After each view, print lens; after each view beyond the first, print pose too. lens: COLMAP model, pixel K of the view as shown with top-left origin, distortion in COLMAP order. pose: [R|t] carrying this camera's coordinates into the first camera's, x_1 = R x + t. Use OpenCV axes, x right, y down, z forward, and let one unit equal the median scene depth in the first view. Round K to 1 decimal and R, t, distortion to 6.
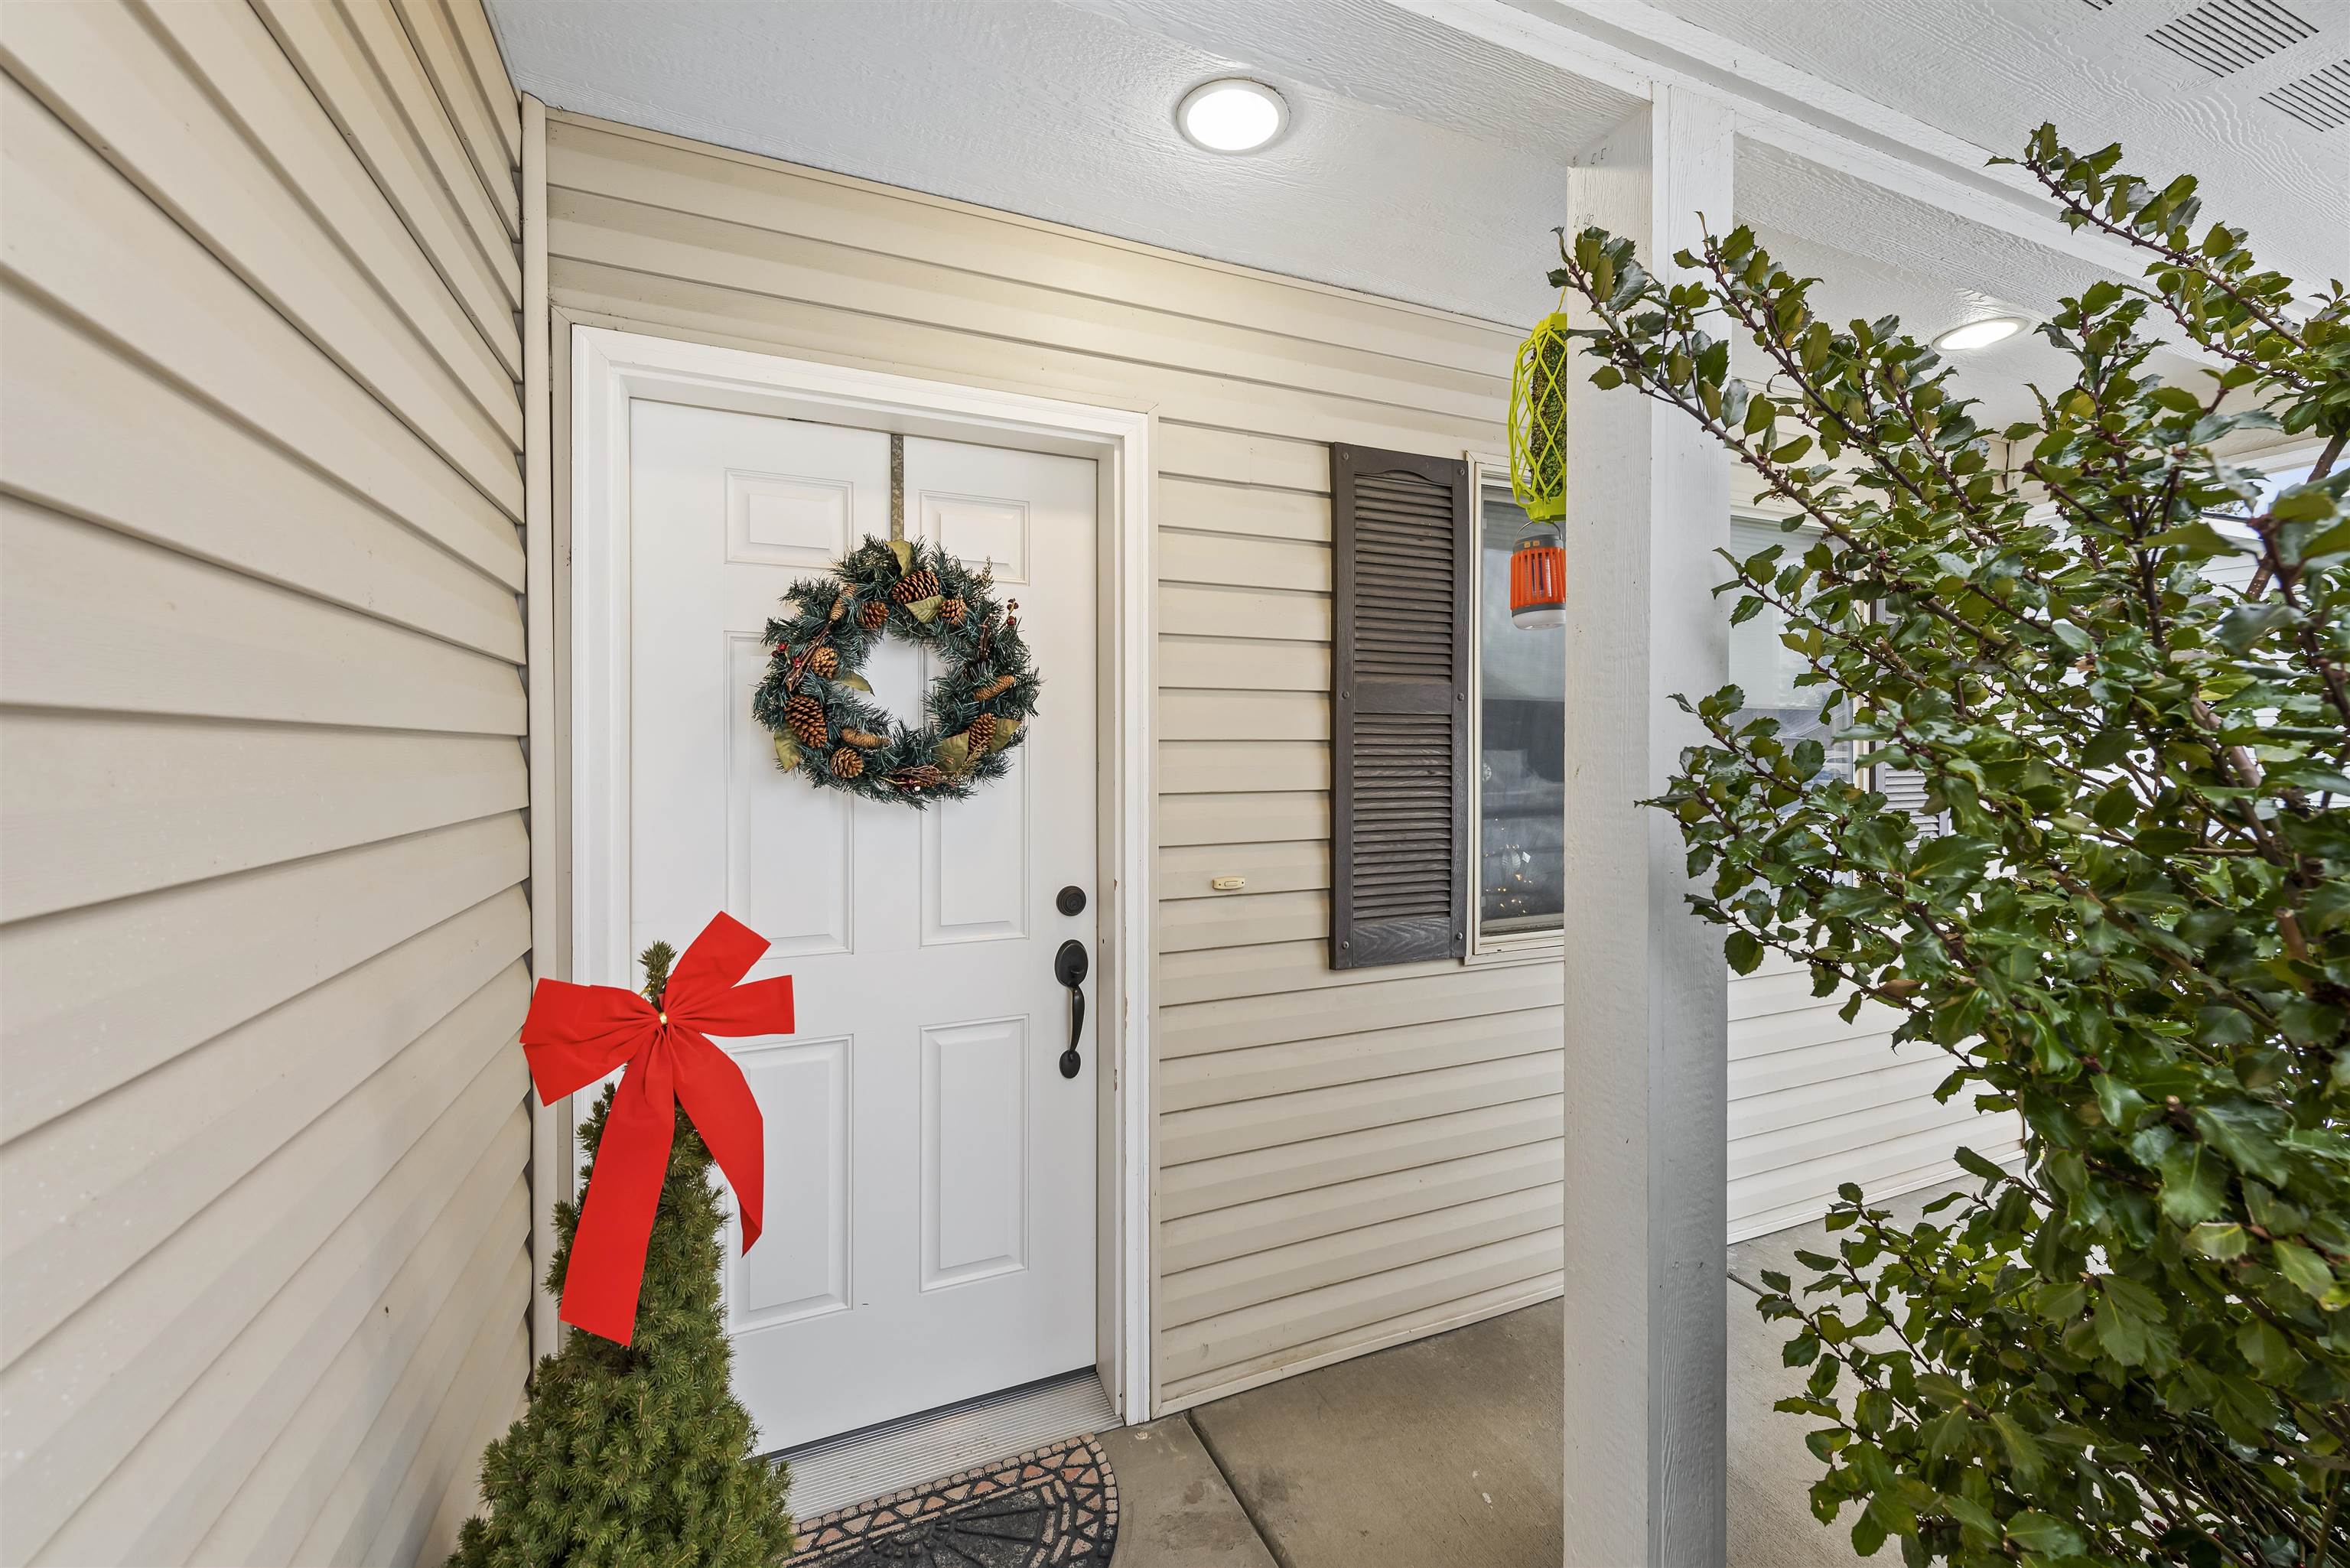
lens RADIAL K [[948.8, 0, 1173.1], [0, 948.8, 768.0], [0, 0, 1]] dist [0.012134, -0.004051]
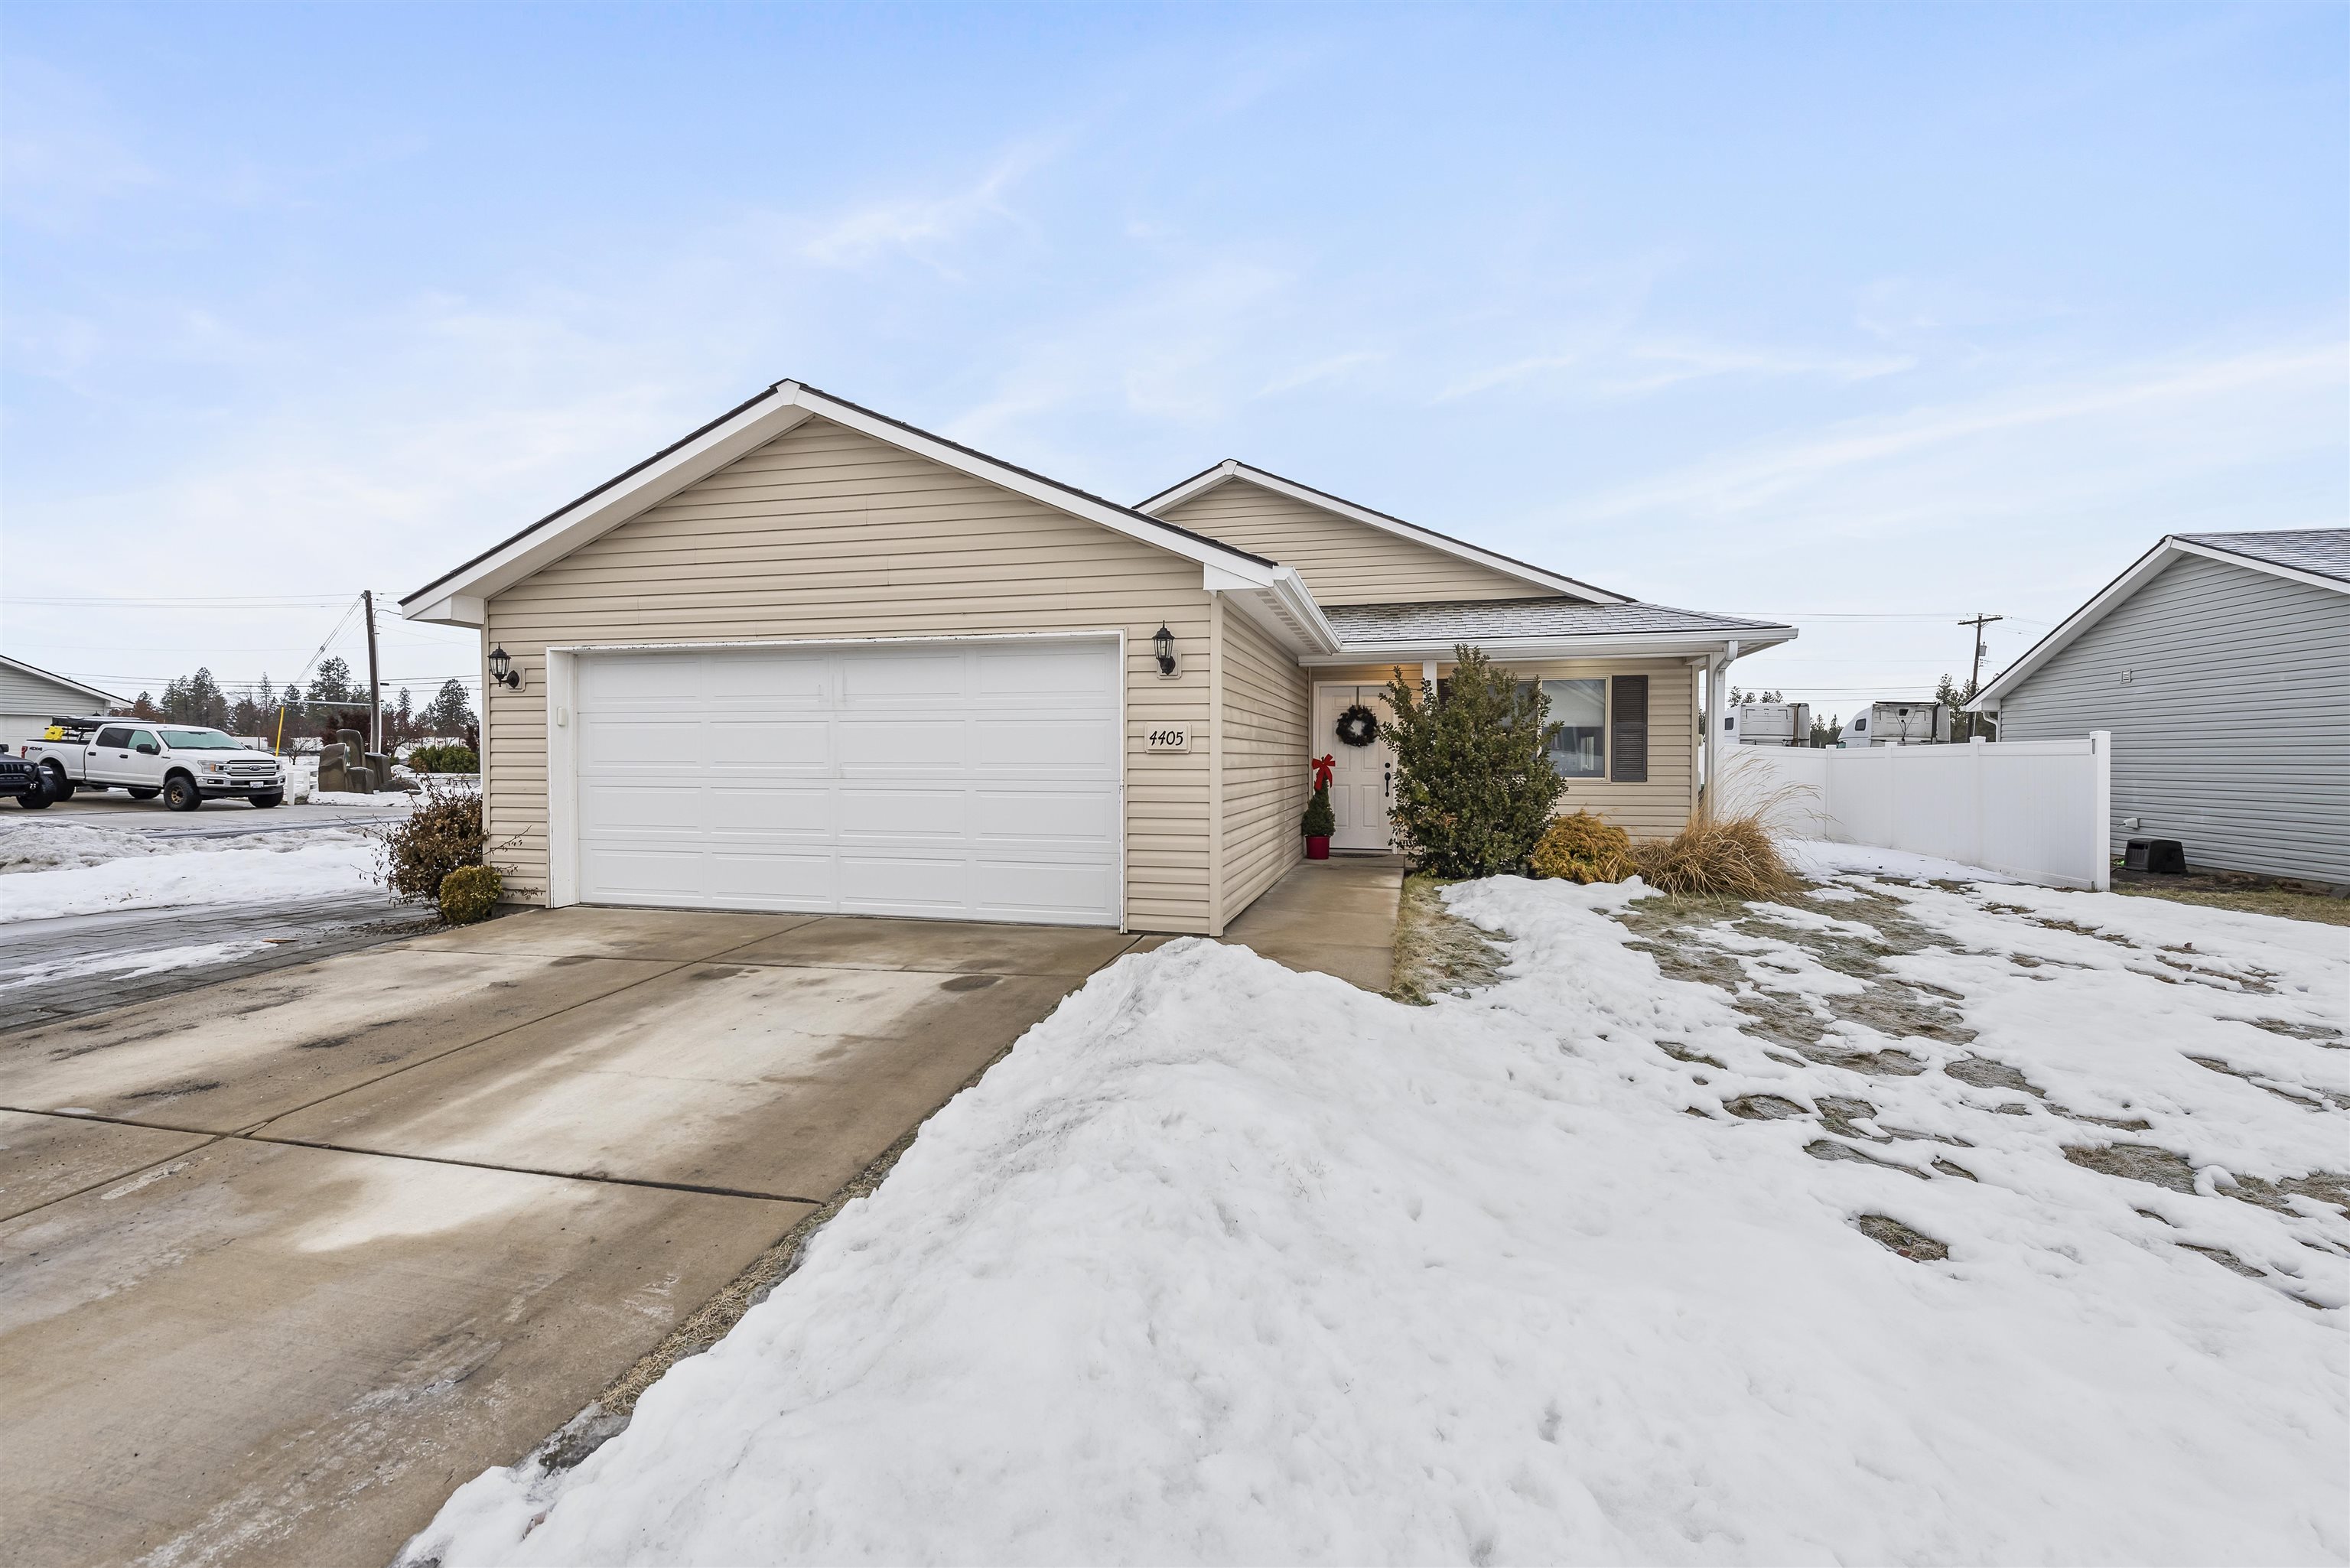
lens RADIAL K [[948.8, 0, 1196.1], [0, 948.8, 774.4], [0, 0, 1]] dist [0.012134, -0.004051]
pose [[0.817647, 0.013451, -0.575563, 2.391385], [-0.011651, 0.999909, 0.006817, 0.182754], [0.575602, 0.001132, 0.817729, -4.609187]]
